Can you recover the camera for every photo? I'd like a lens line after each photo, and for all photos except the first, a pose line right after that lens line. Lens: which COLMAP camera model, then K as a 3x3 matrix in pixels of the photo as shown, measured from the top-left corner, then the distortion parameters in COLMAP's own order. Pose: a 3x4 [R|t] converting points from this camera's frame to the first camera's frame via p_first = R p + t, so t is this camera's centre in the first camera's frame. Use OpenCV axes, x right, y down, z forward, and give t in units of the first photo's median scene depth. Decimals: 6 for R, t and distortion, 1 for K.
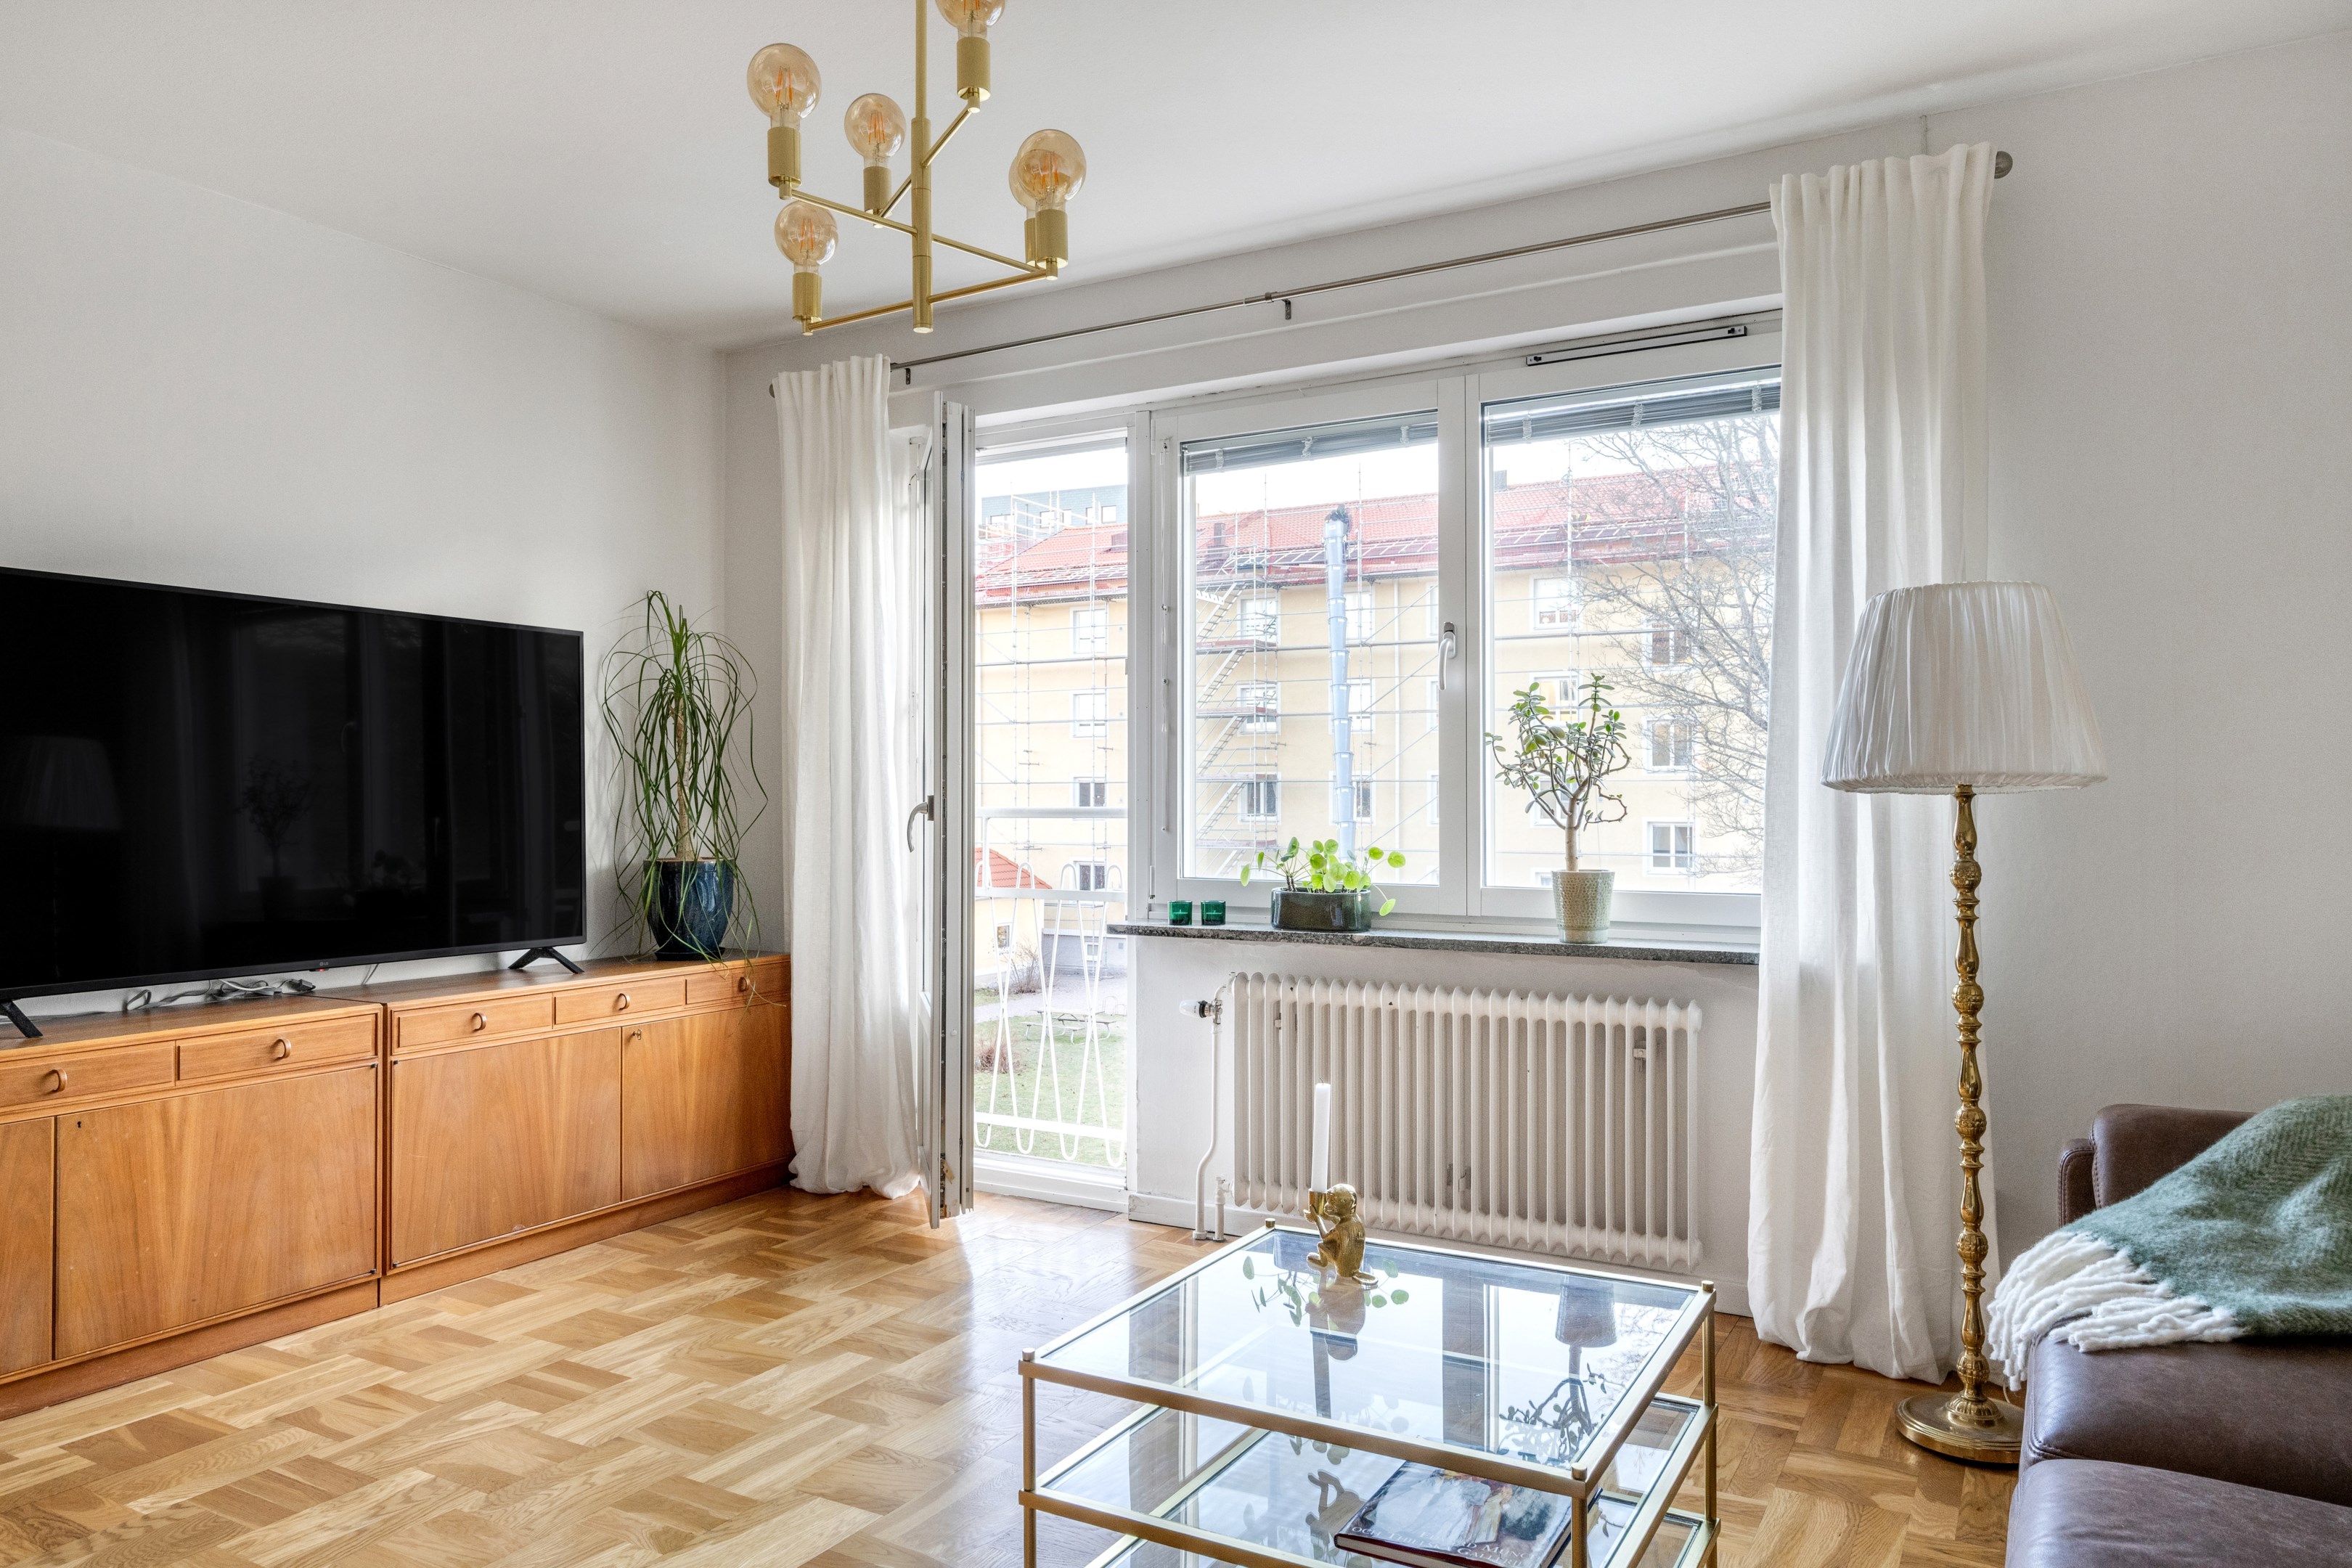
lens RADIAL K [[1569.7, 0, 1176.0], [0, 1569.7, 784.0], [0, 0, 1]] dist [0.000728, 0.000987]
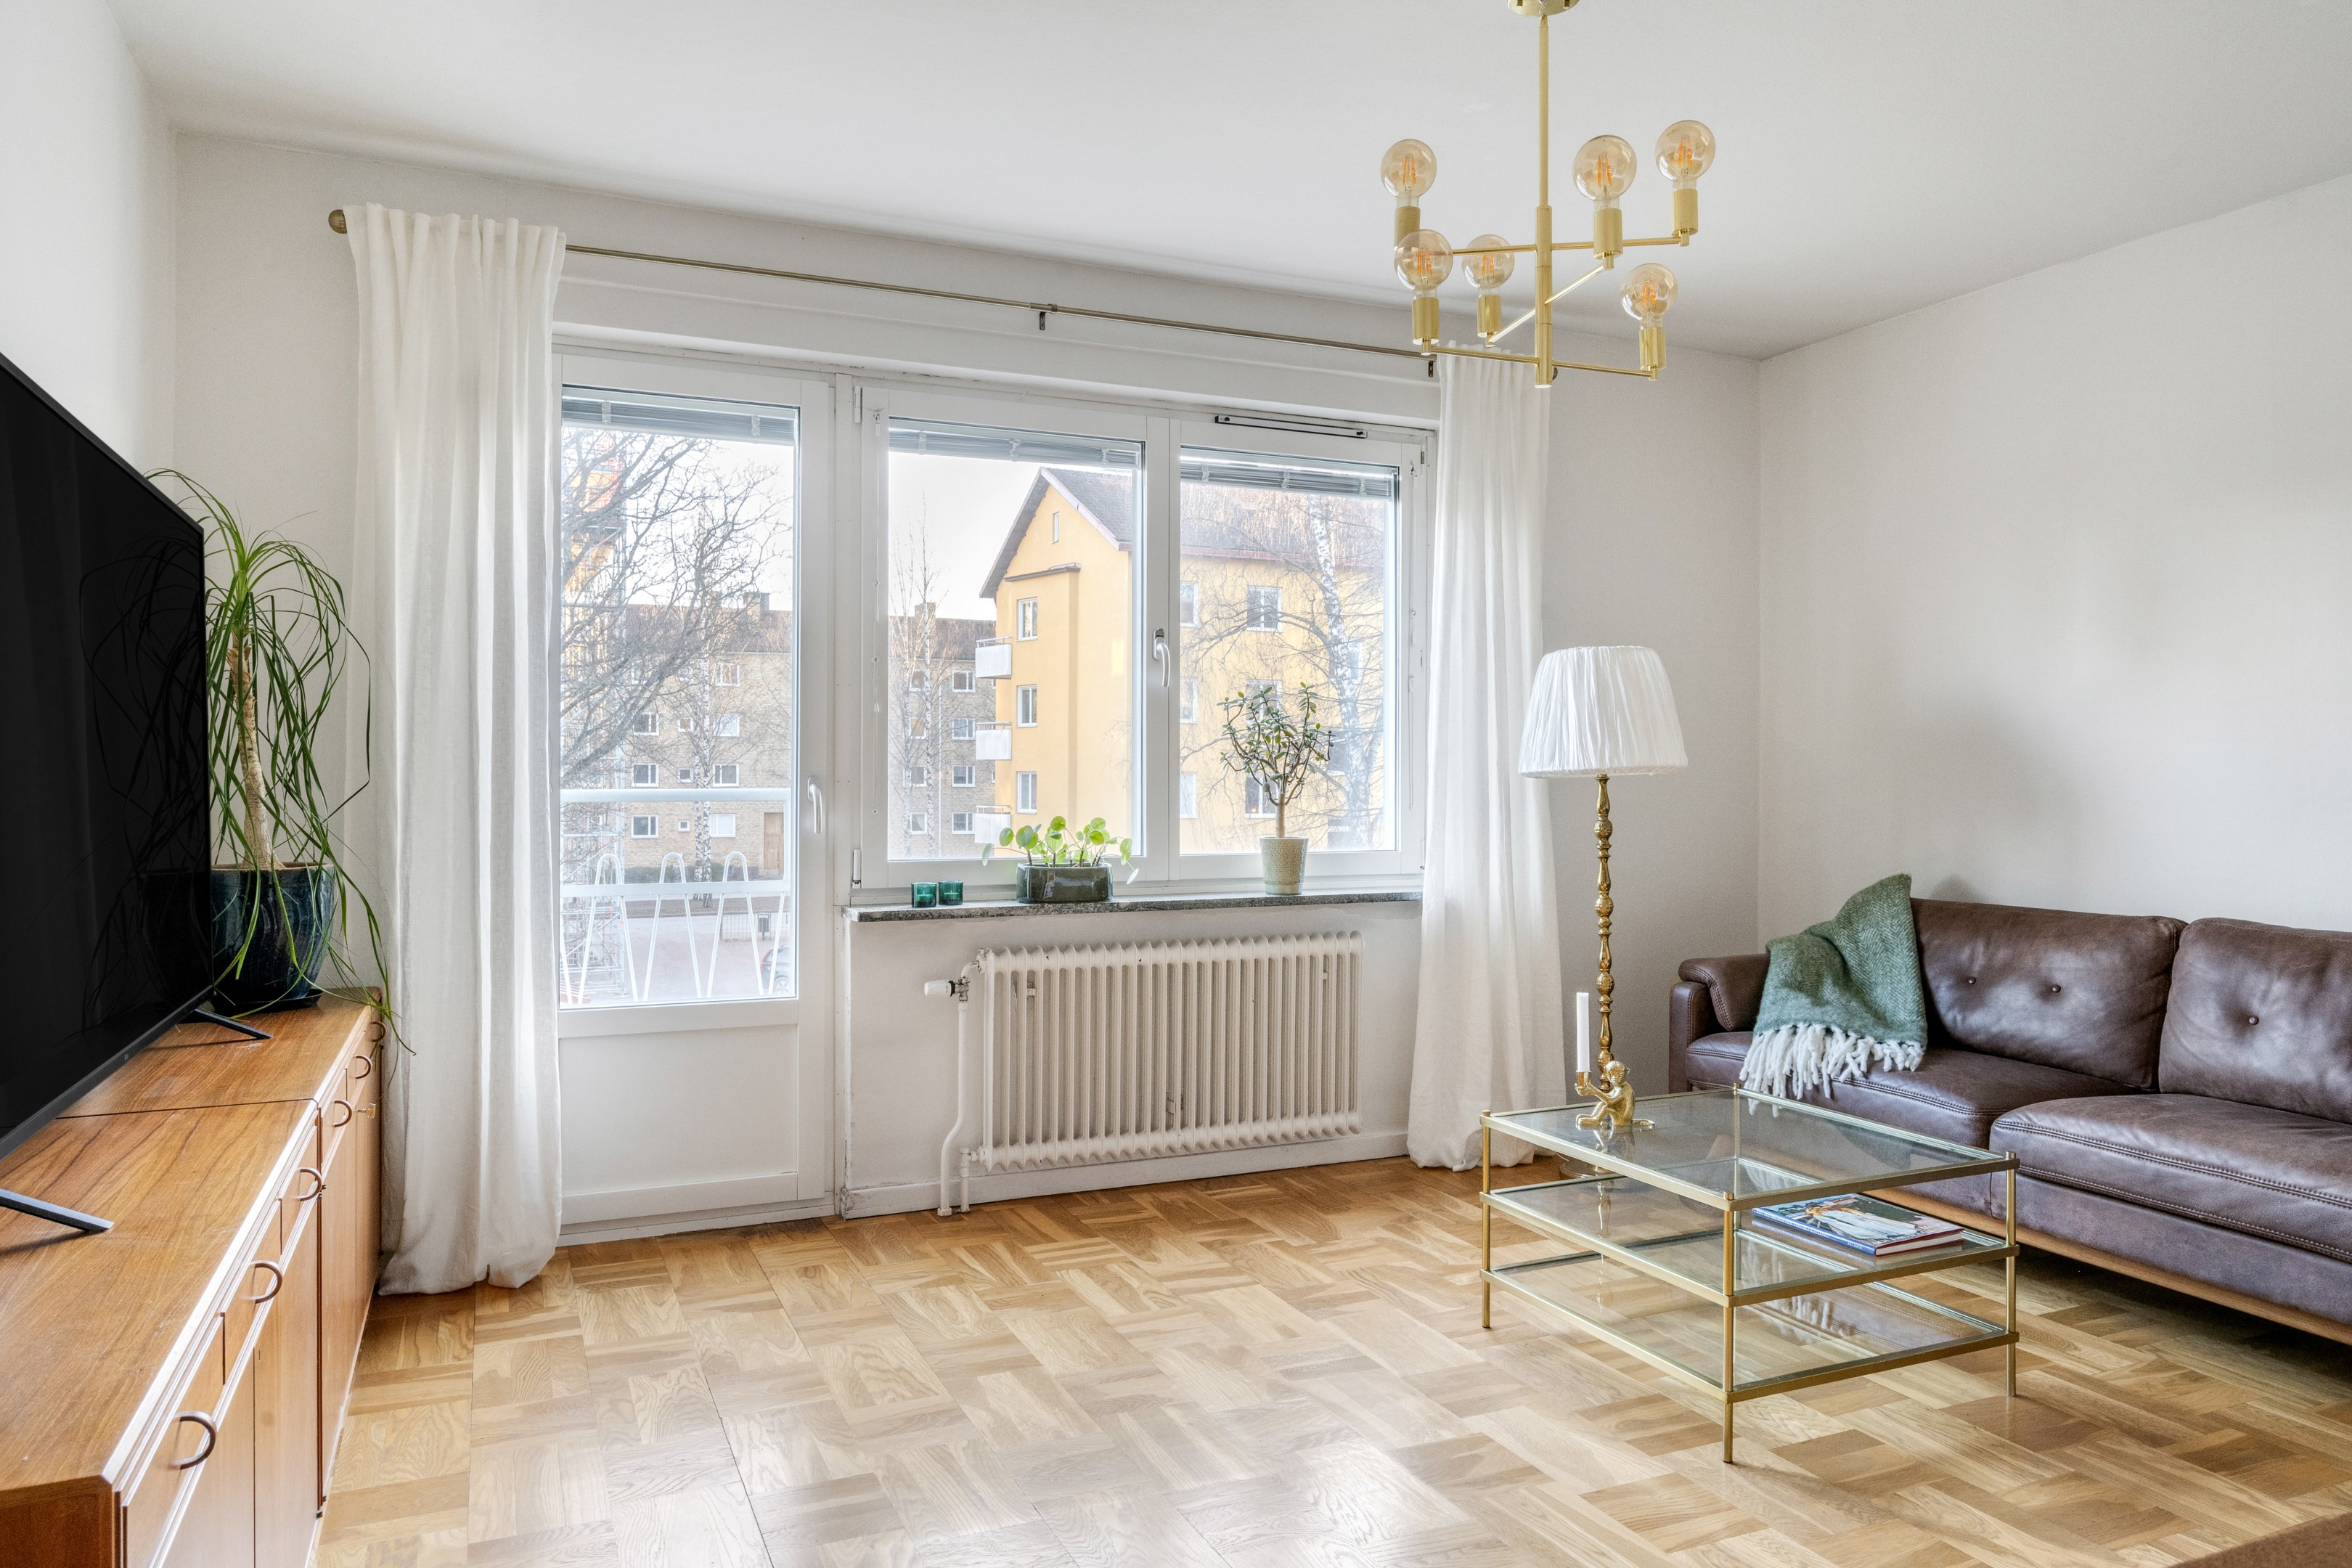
lens RADIAL K [[1525.6, 0, 1176.0], [0, 1525.6, 784.0], [0, 0, 1]] dist [-0.005771, -0.003069]
pose [[0.594360, -0.000592, 0.804199, -0.739526], [-0.009361, 0.999927, 0.007655, 0.003190], [-0.804145, -0.012078, 0.594311, 0.323521]]
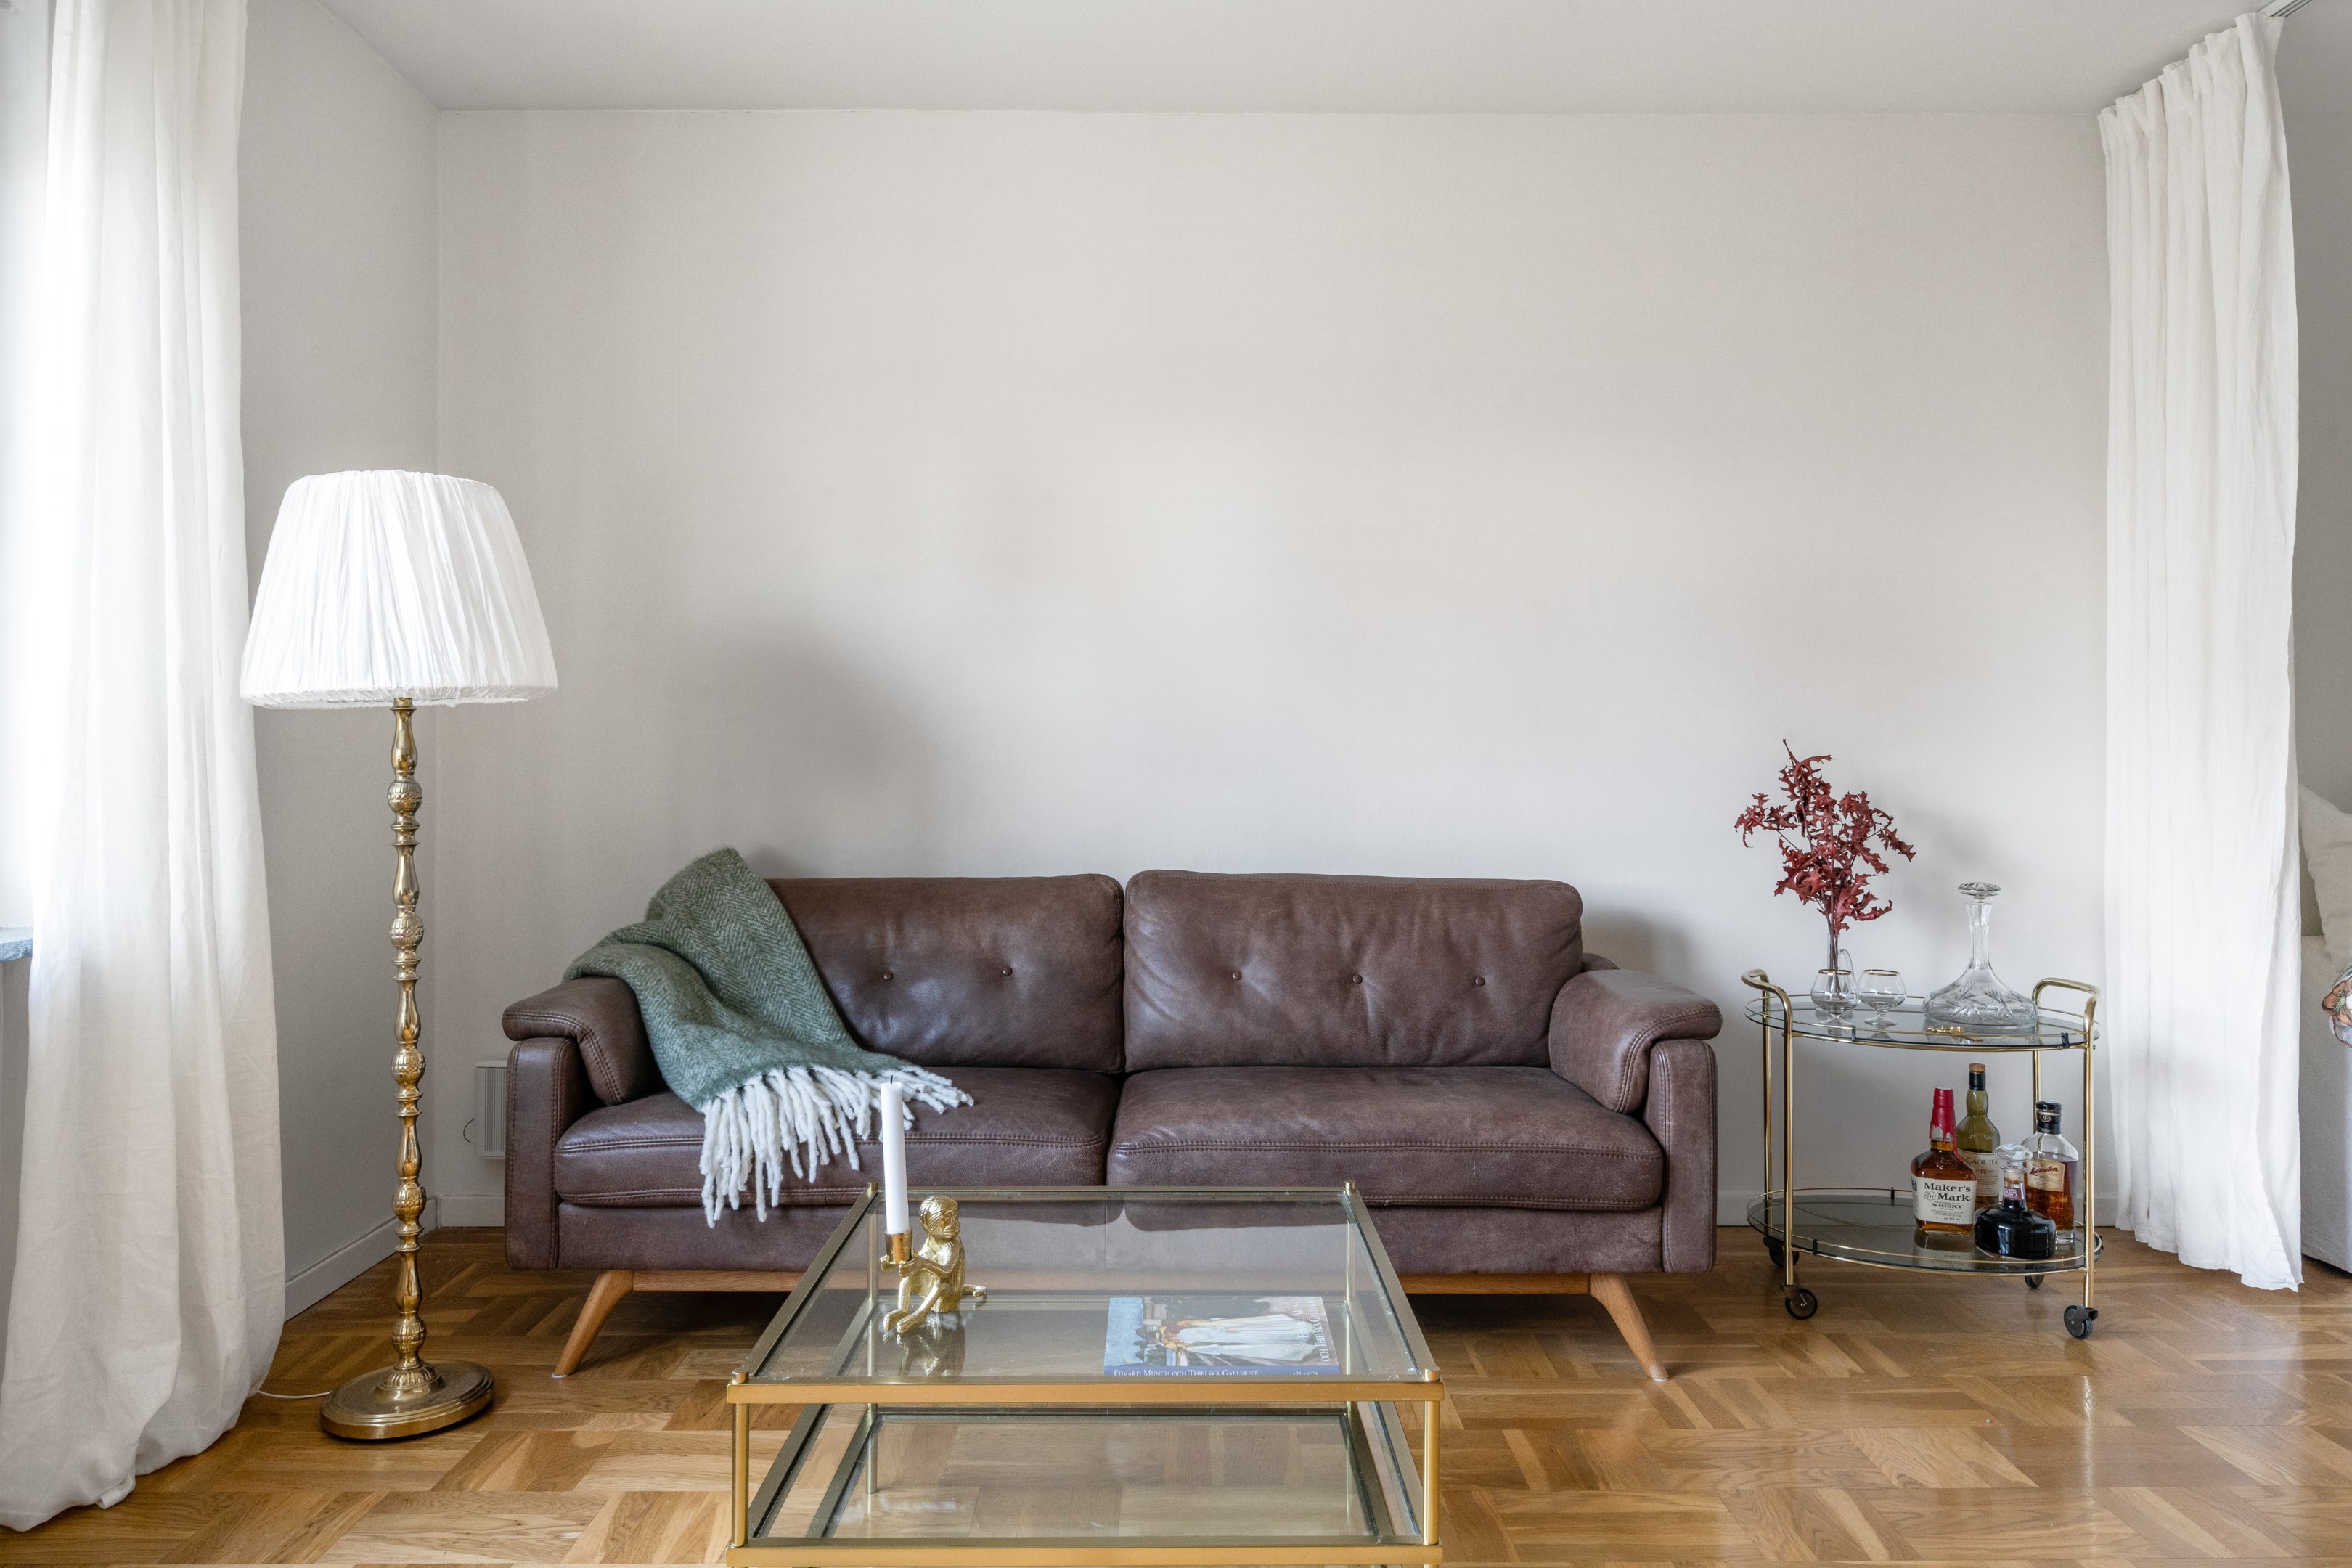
lens RADIAL K [[1596.7, 0, 1171.4], [0, 1596.7, 751.8], [0, 0, 1]] dist [0.005671, 0.000455]
pose [[-0.490045, 0.005451, 0.871680, -0.388796], [-0.002542, 0.999967, -0.007682, 0.027912], [-0.871694, -0.005980, -0.490015, 0.797906]]
